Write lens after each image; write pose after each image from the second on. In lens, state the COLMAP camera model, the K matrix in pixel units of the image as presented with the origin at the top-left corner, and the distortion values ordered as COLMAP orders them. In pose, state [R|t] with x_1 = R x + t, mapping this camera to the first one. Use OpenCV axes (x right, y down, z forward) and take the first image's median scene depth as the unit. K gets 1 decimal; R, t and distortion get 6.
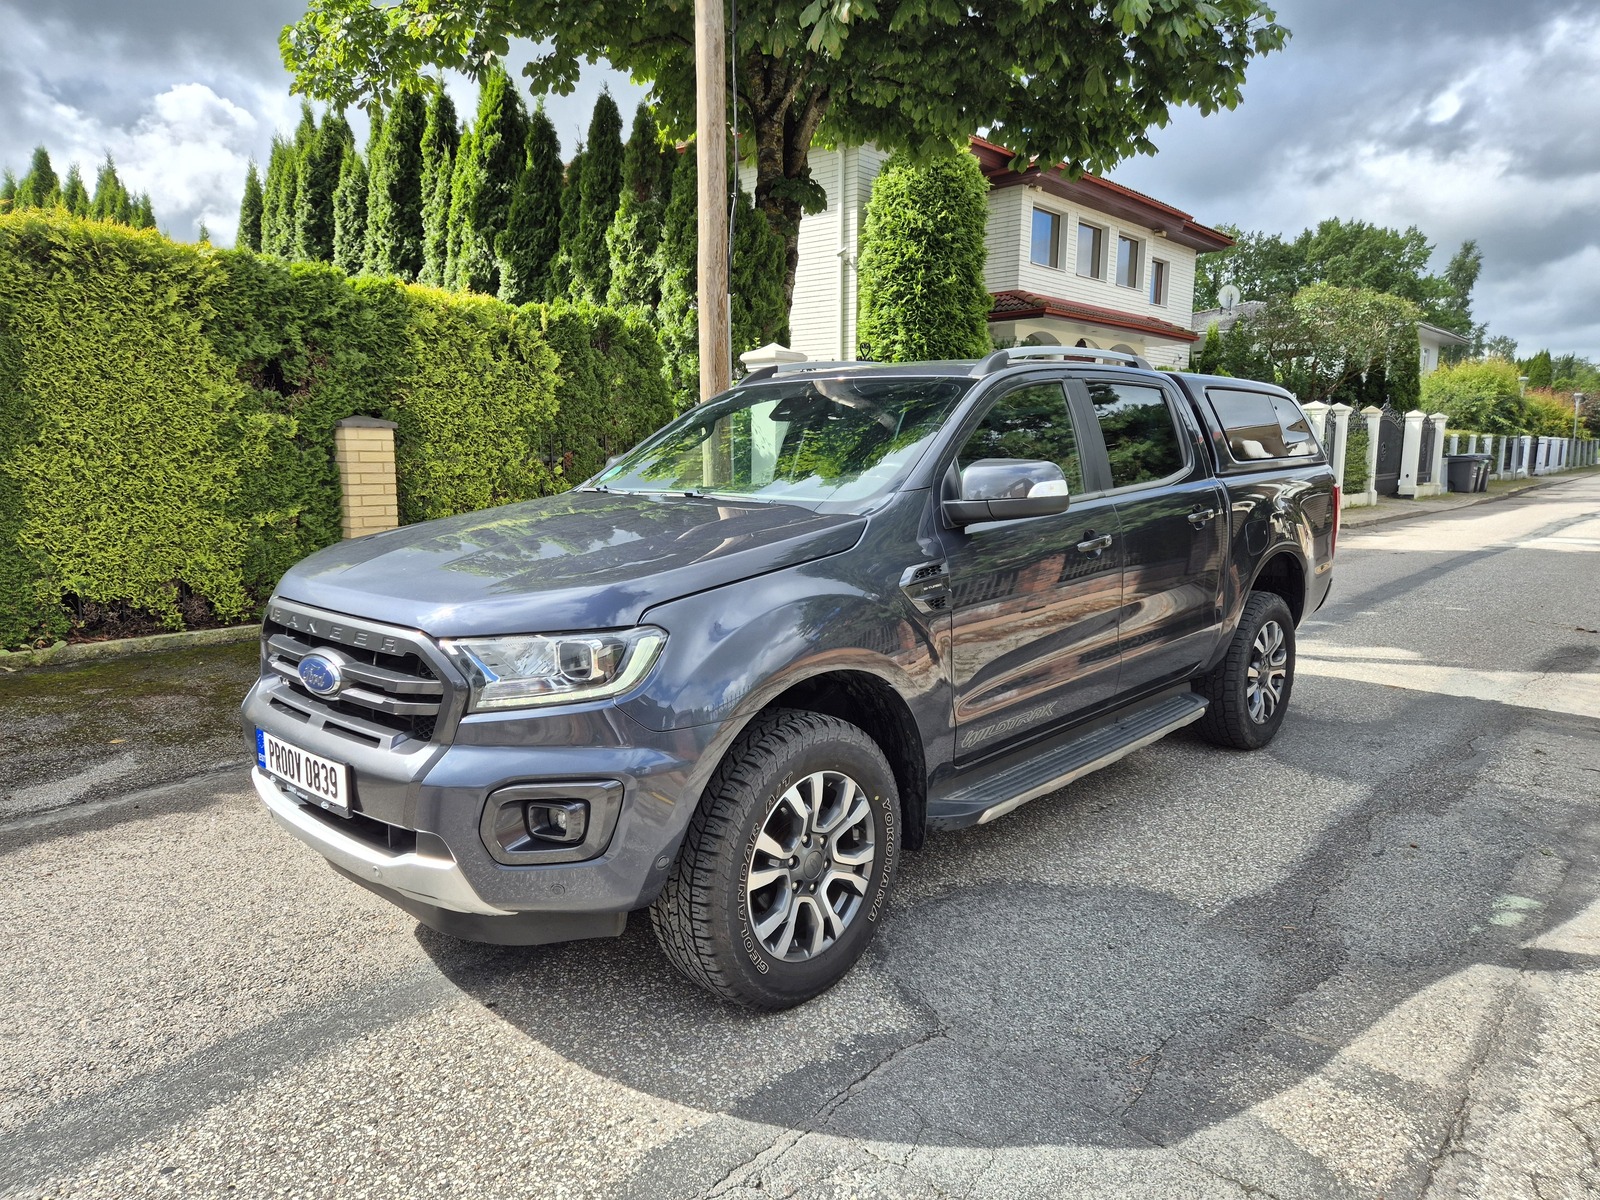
lens RADIAL K [[1097.2, 0, 800.0], [0, 1097.2, 600.0], [0, 0, 1]] dist [-0.000457, -0.001937]
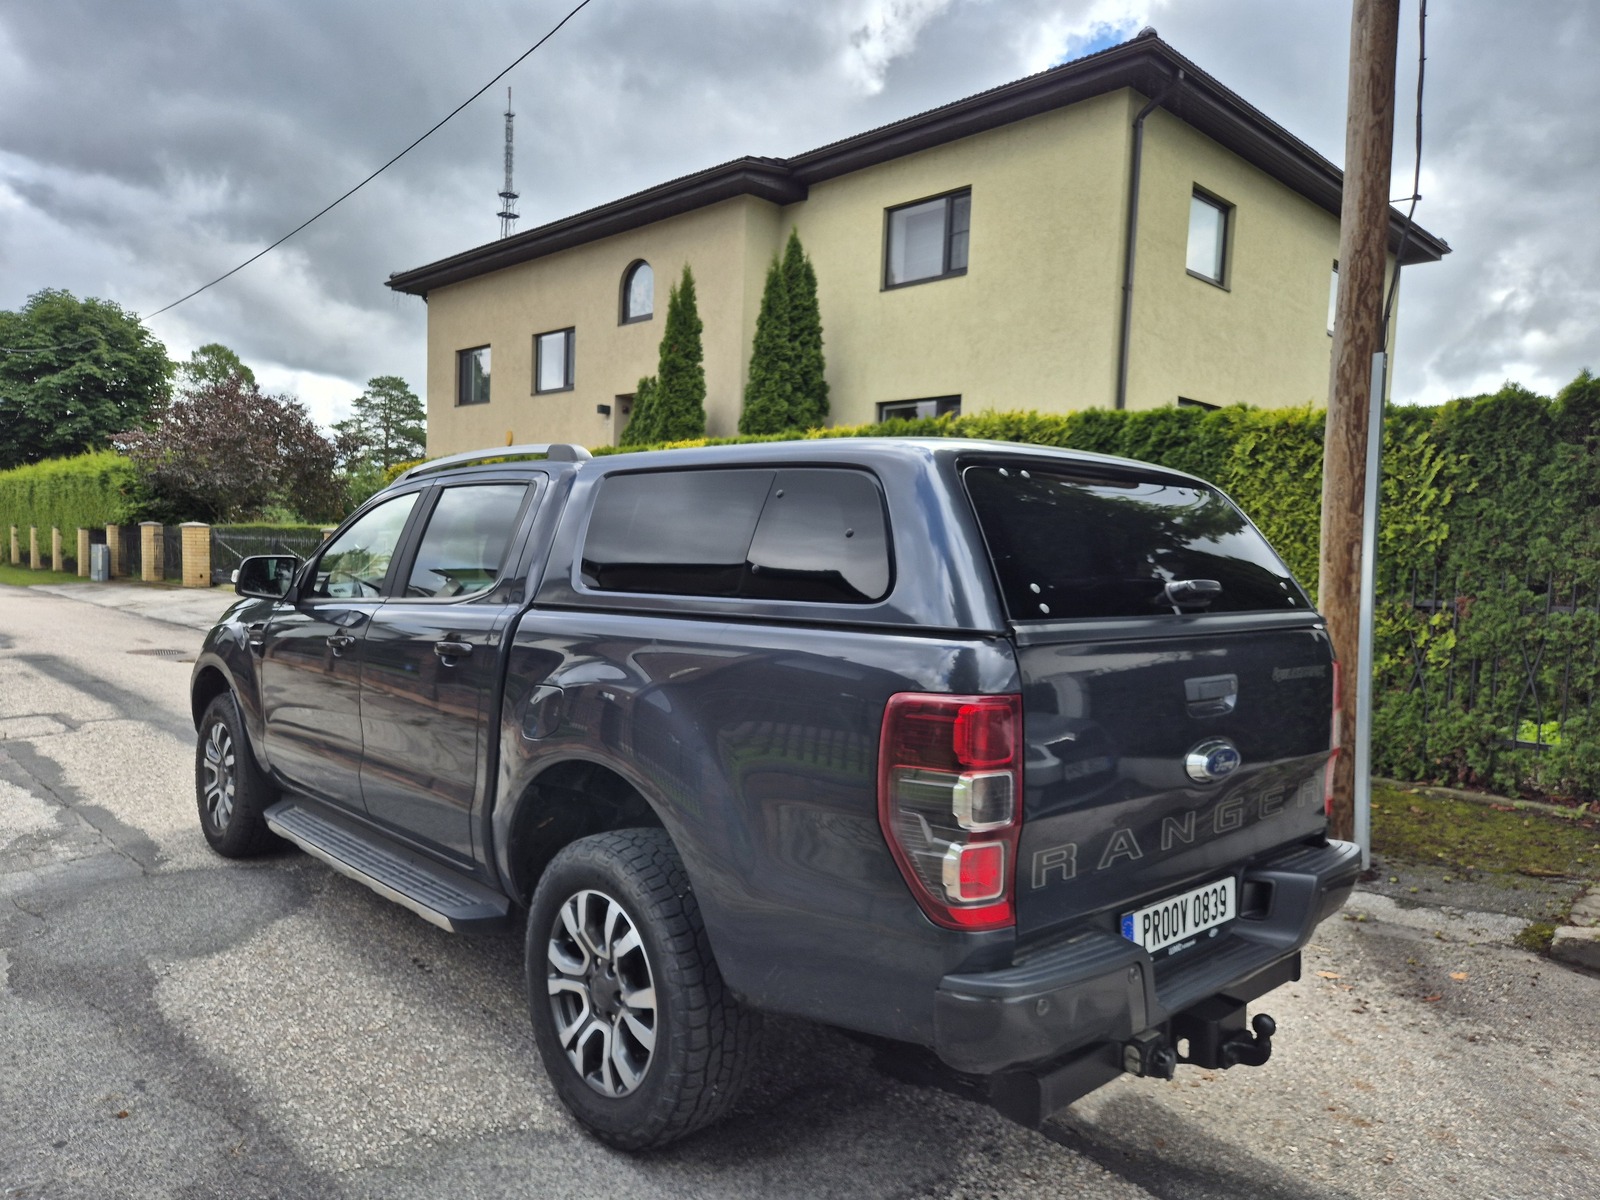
lens RADIAL K [[1097.2, 0, 800.0], [0, 1097.2, 600.0], [0, 0, 1]] dist [-0.000457, -0.001937]
pose [[-0.083371, 0.027859, -0.996129, 1.324607], [-0.181726, 0.982422, 0.042685, -0.227452], [0.979809, 0.184581, -0.076843, 1.550322]]
